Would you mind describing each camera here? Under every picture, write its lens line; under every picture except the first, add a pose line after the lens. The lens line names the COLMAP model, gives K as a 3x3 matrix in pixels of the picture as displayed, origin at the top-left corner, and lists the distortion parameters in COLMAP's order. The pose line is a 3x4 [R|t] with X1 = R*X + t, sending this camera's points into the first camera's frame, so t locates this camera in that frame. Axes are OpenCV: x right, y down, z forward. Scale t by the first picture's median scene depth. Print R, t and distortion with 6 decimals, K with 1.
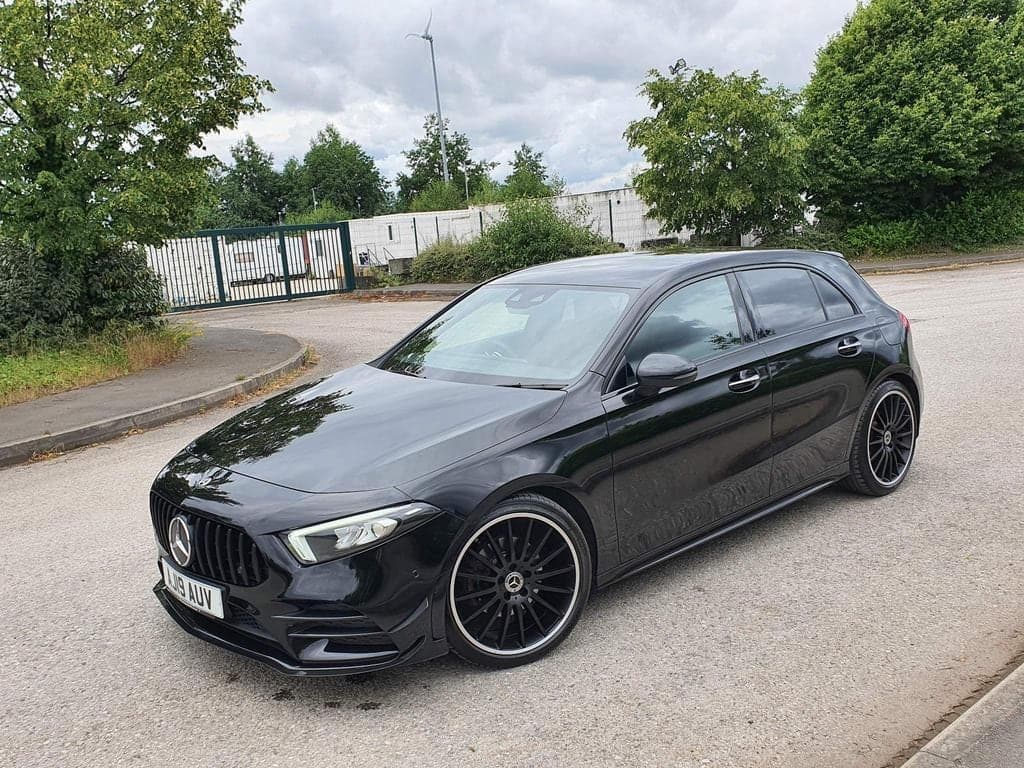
lens RADIAL K [[995.5, 0, 514.2], [0, 995.5, 374.9], [0, 0, 1]] dist [0.019185, -0.005983]
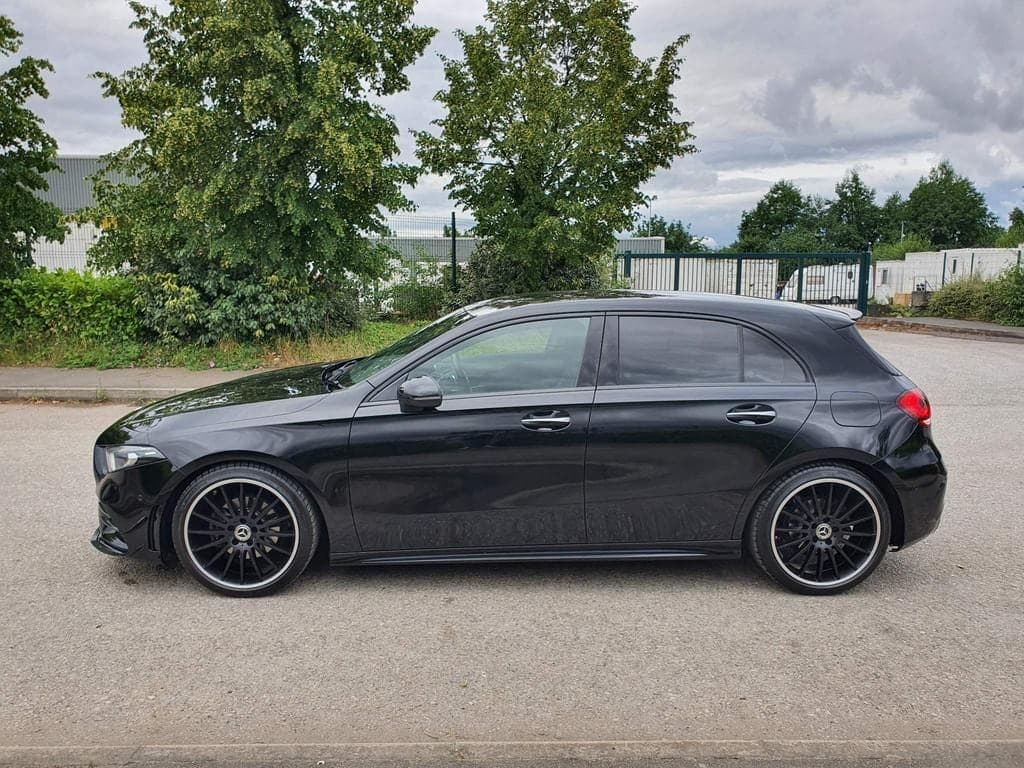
lens RADIAL K [[828.5, 0, 514.6], [0, 828.5, 412.1], [0, 0, 1]] dist [0.024945, -0.007271]
pose [[0.759154, 0.185516, -0.623914, 0.167729], [-0.156780, 0.982420, 0.101351, -0.019171], [0.631748, 0.020876, 0.774893, 0.074233]]
